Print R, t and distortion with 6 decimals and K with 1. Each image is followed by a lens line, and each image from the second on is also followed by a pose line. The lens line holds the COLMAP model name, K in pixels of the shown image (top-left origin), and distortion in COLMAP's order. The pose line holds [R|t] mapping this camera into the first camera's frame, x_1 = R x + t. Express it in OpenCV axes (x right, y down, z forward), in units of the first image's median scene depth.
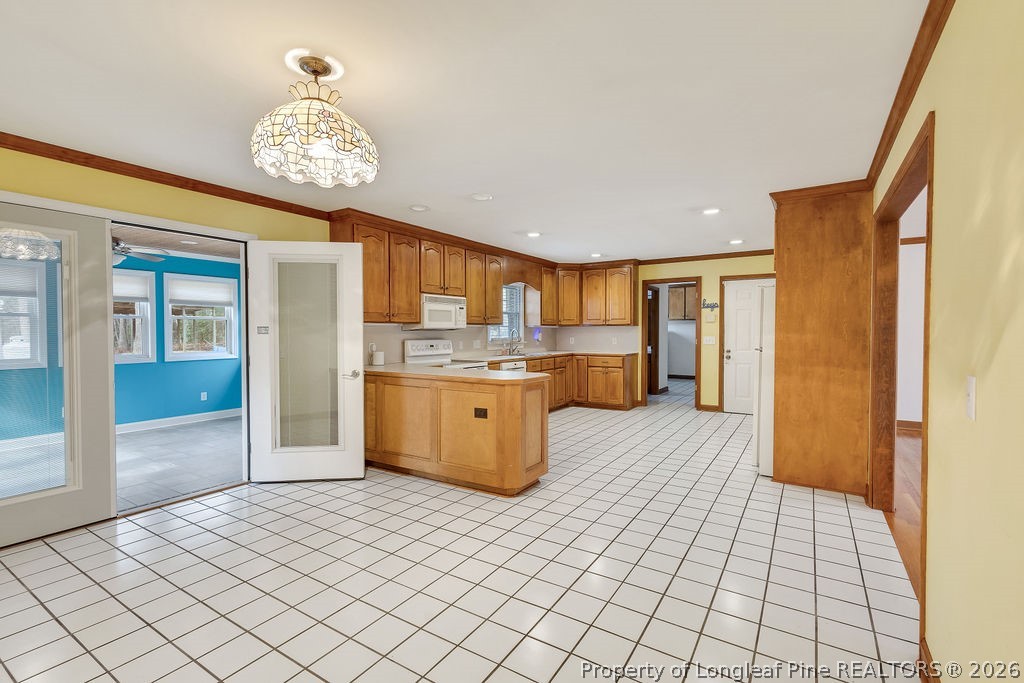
lens RADIAL K [[471.5, 0, 511.1], [0, 471.5, 343.2], [0, 0, 1]] dist [0.004292, -0.000368]
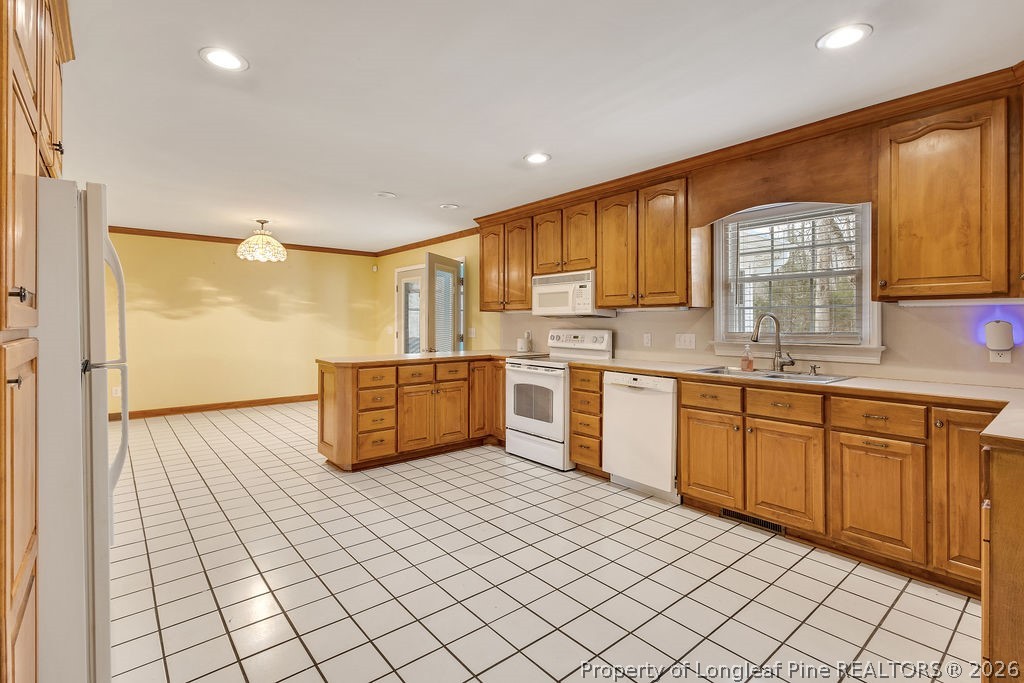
lens RADIAL K [[471.5, 0, 502.8], [0, 471.5, 321.1], [0, 0, 1]] dist [0.004292, -0.000368]
pose [[-0.300531, 0.001416, -0.953771, 0.493353], [-0.026297, 0.999606, 0.009770, -0.020125], [0.953409, 0.028018, -0.300376, 0.881796]]
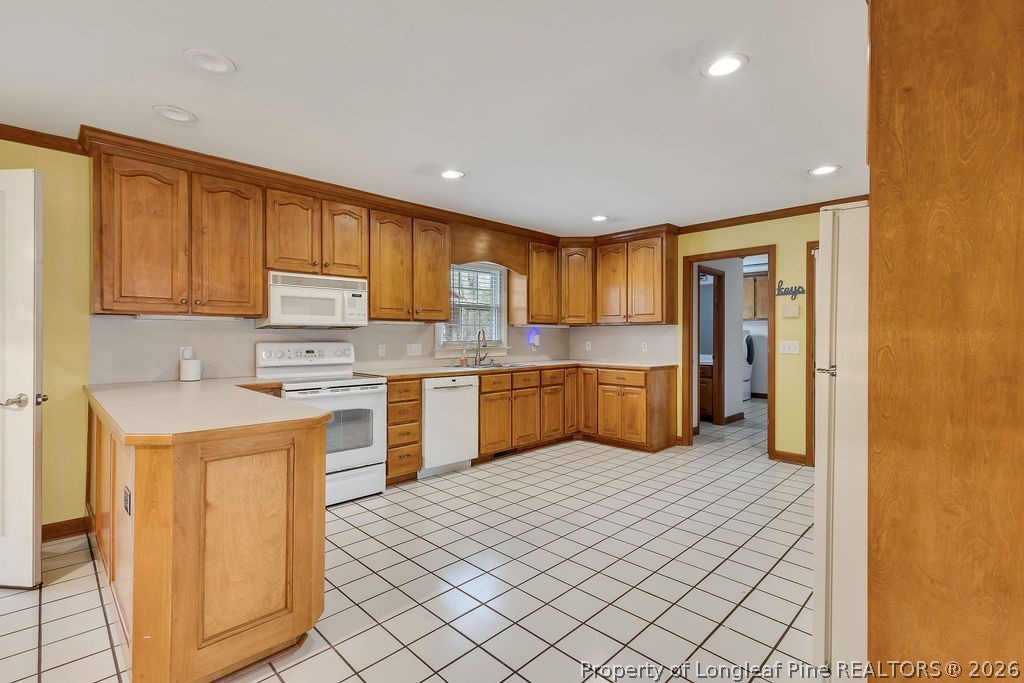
lens RADIAL K [[471.5, 0, 511.5], [0, 471.5, 336.9], [0, 0, 1]] dist [0.004292, -0.000368]
pose [[0.975672, 0.003741, -0.219202, 0.203208], [-0.009040, 0.999691, -0.023174, -0.001749], [0.219047, 0.024591, 0.975404, 0.320281]]
